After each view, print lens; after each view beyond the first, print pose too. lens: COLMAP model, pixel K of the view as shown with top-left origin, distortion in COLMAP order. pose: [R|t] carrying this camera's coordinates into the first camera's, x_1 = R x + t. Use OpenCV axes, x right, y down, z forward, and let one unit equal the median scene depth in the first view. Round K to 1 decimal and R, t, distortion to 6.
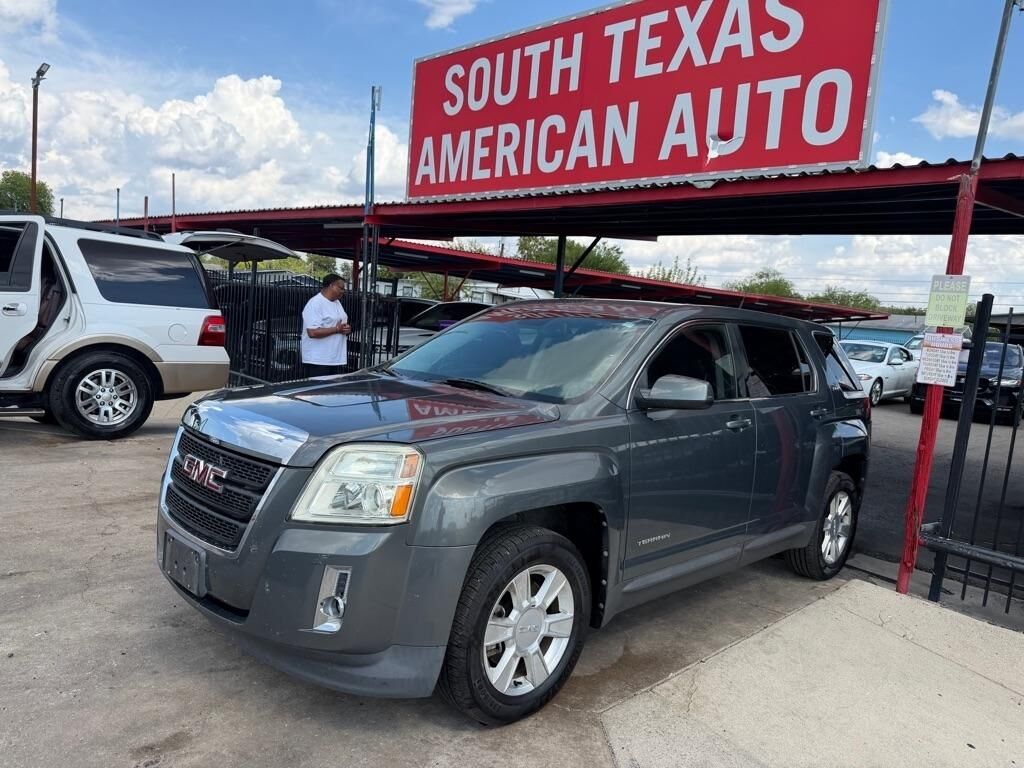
lens RADIAL K [[774.7, 0, 512.0], [0, 774.7, 384.0], [0, 0, 1]] dist [0.095654, -0.163677]
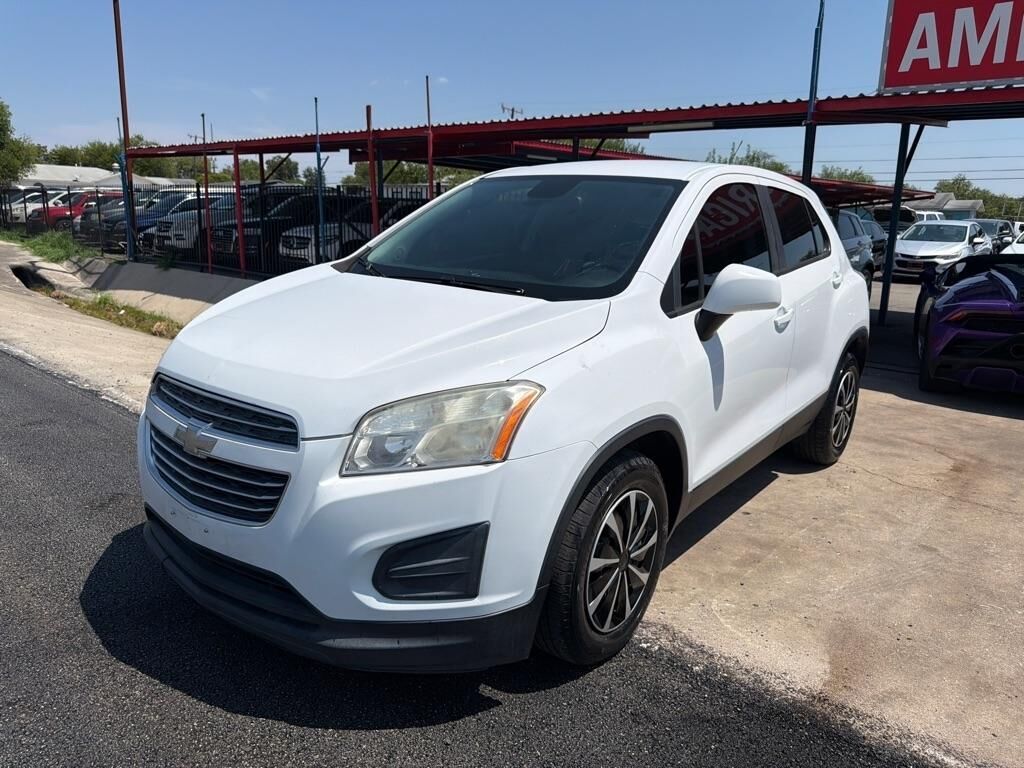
lens RADIAL K [[751.6, 0, 512.0], [0, 751.6, 384.0], [0, 0, 1]] dist [-0.017952, 0.003058]
pose [[0.995402, -0.065803, 0.069607, -0.748070], [0.056315, 0.989855, 0.130443, -0.059797], [-0.077485, -0.125923, 0.989009, 0.229961]]
